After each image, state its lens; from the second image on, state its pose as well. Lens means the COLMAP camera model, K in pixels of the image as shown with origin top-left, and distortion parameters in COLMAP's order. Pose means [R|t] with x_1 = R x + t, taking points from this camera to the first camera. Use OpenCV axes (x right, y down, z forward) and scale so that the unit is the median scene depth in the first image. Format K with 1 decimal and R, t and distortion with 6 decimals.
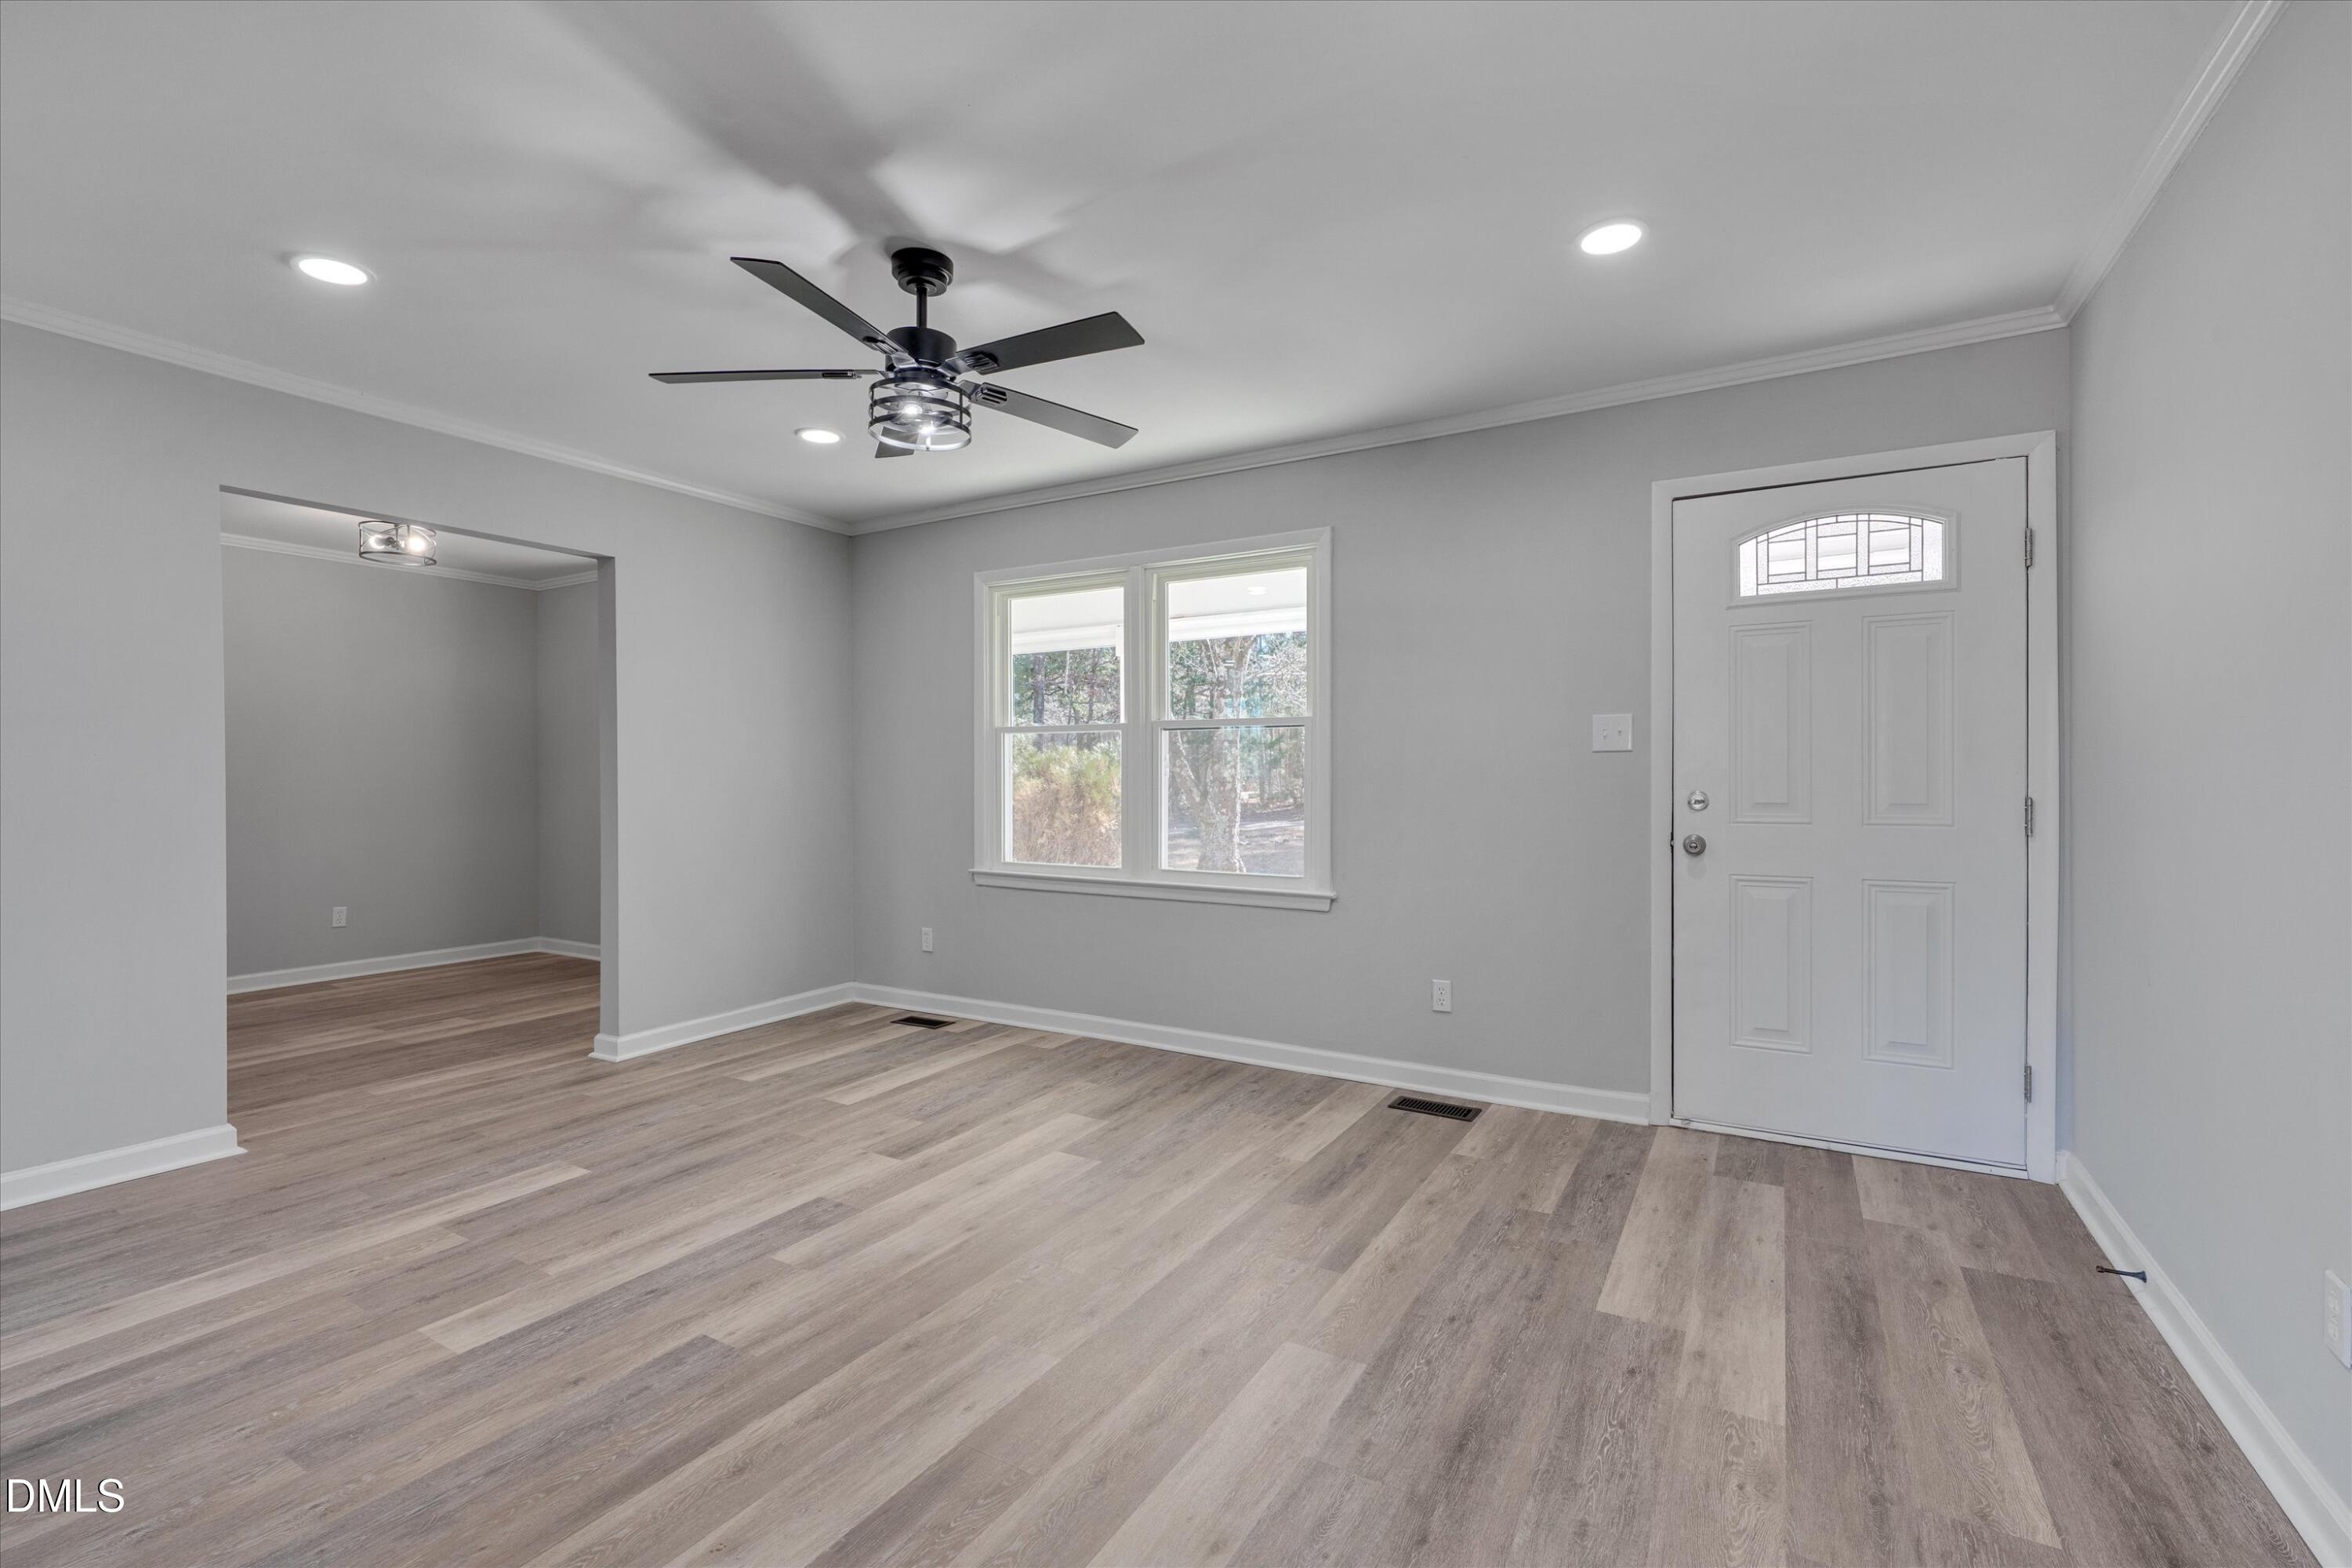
lens RADIAL K [[1051.6, 0, 1189.0], [0, 1051.6, 790.1], [0, 0, 1]] dist [-0.004162, 0.000818]
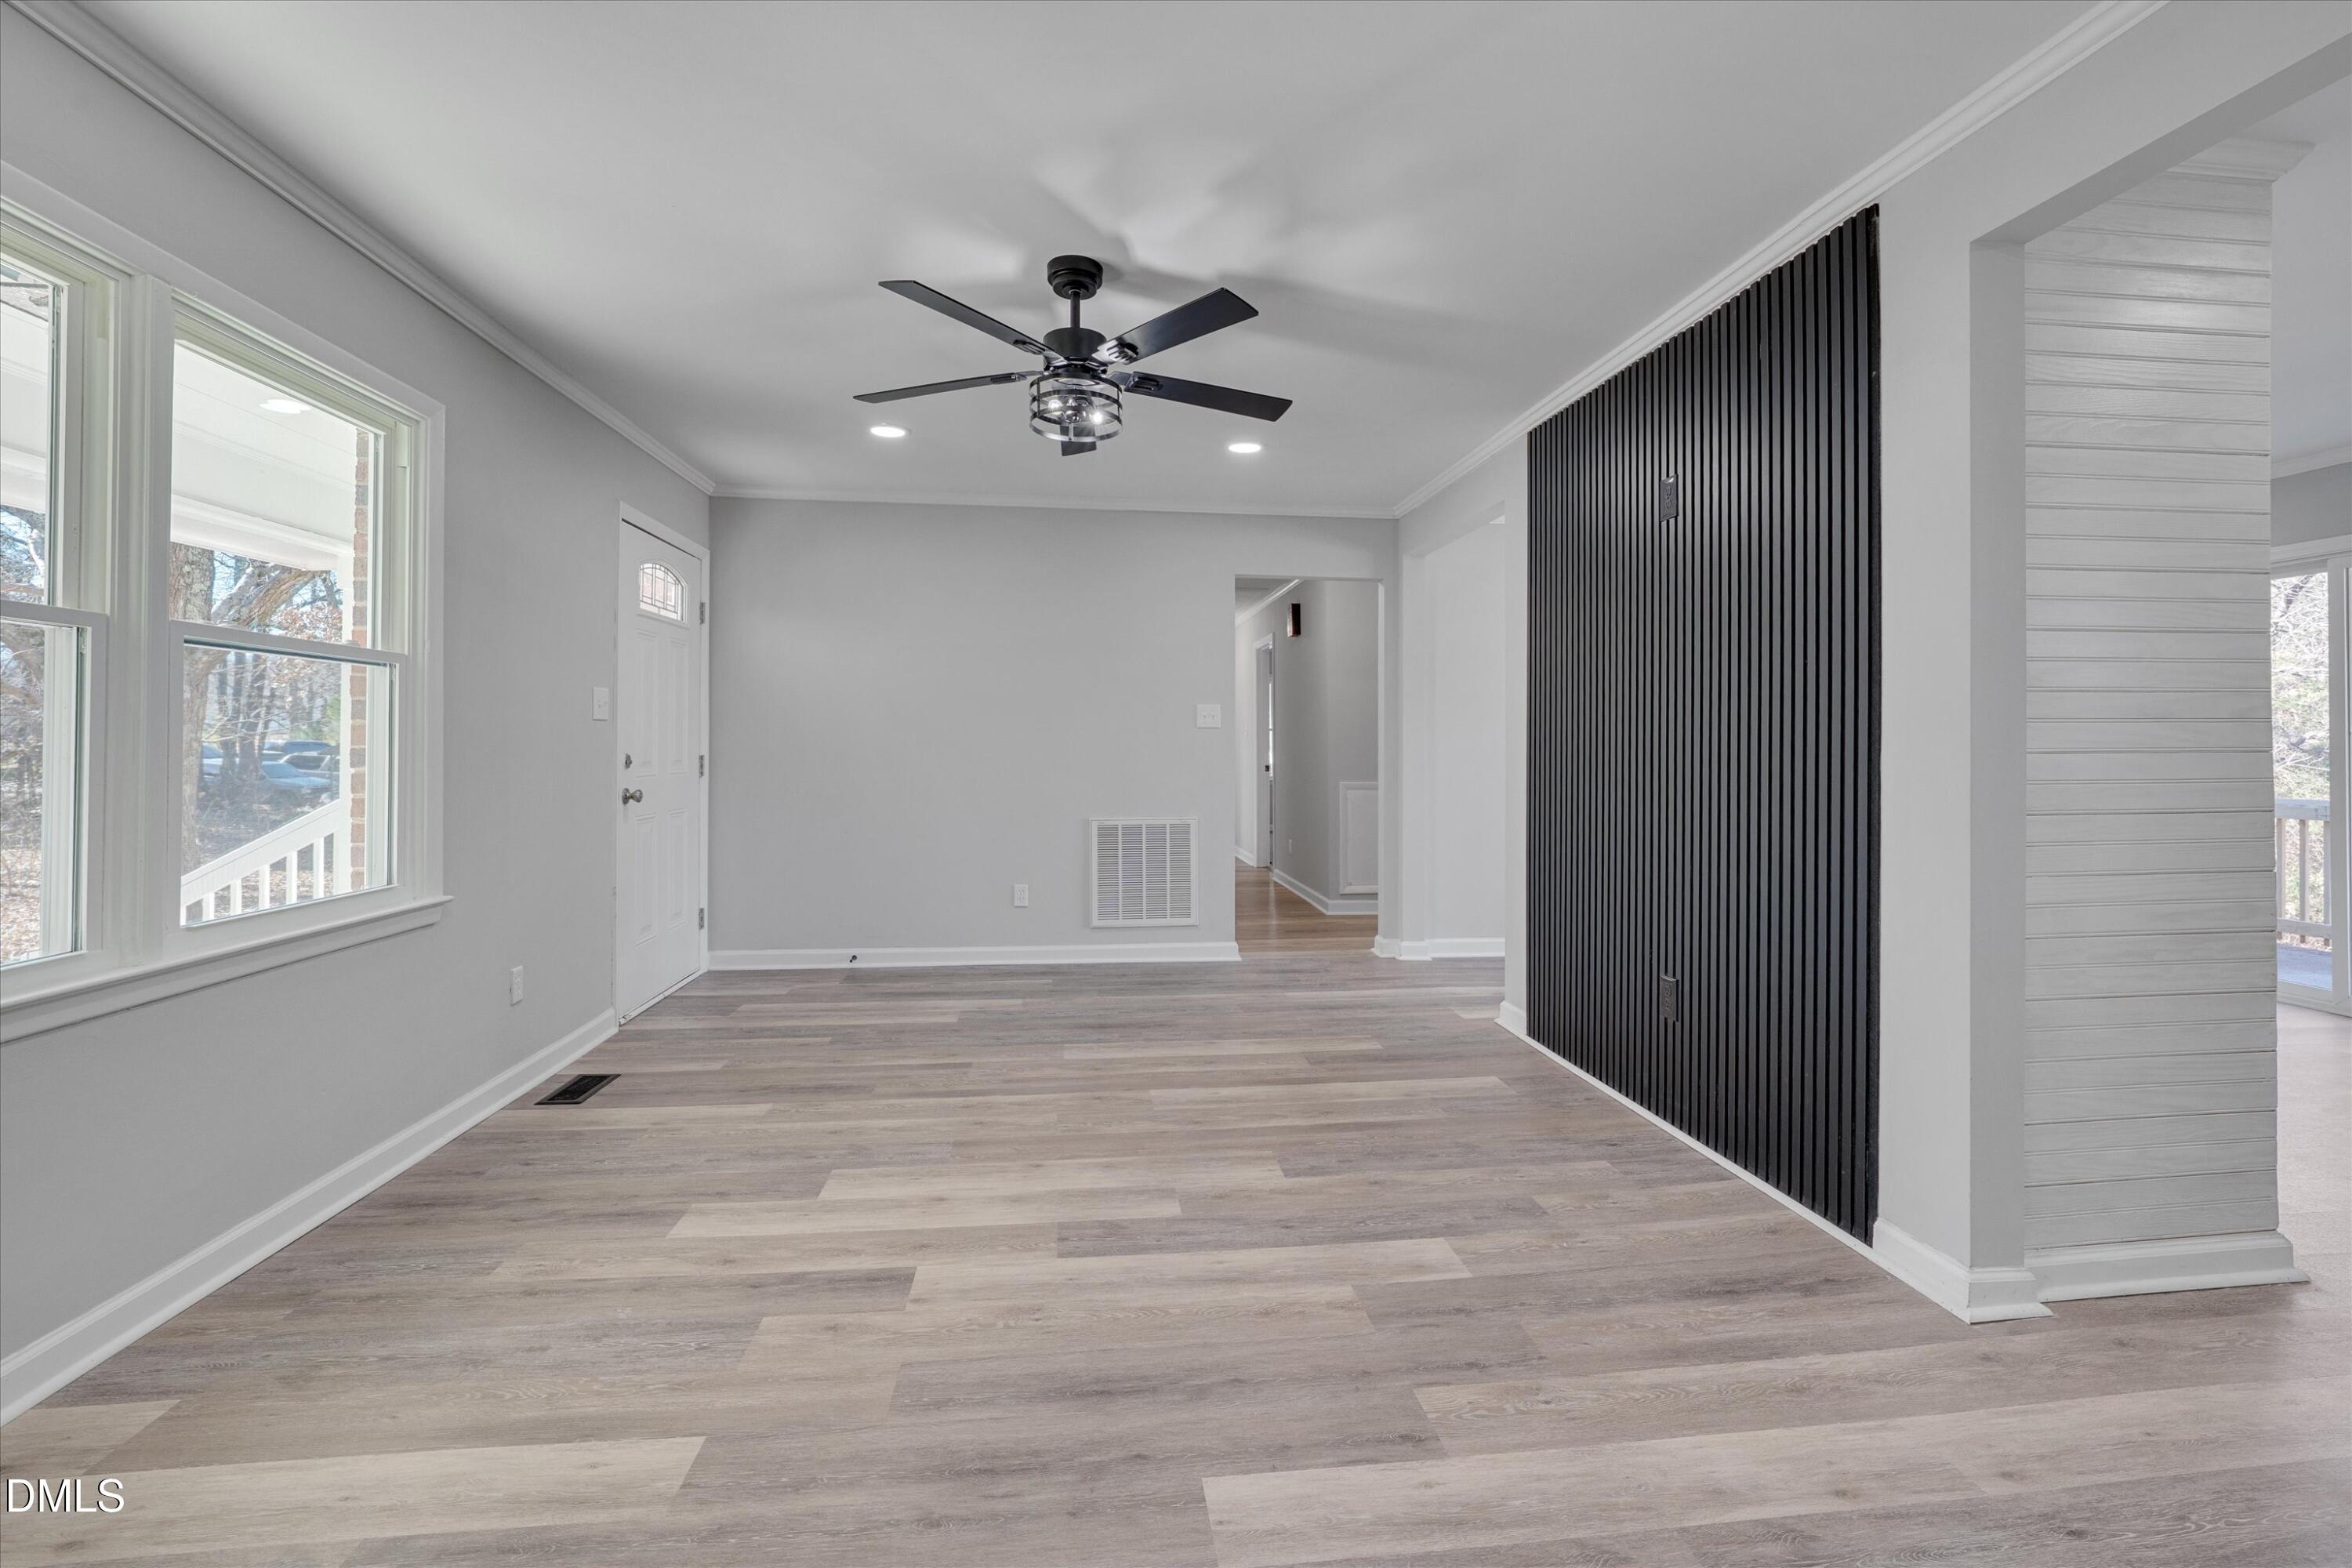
lens RADIAL K [[979.1, 0, 1197.7], [0, 979.1, 737.5], [0, 0, 1]] dist [-0.013992, 0.002293]
pose [[-0.619149, 0.003830, 0.785264, -1.124682], [0.006453, 0.999979, 0.000211, -0.017201], [-0.785247, 0.005198, -0.619161, 1.532762]]
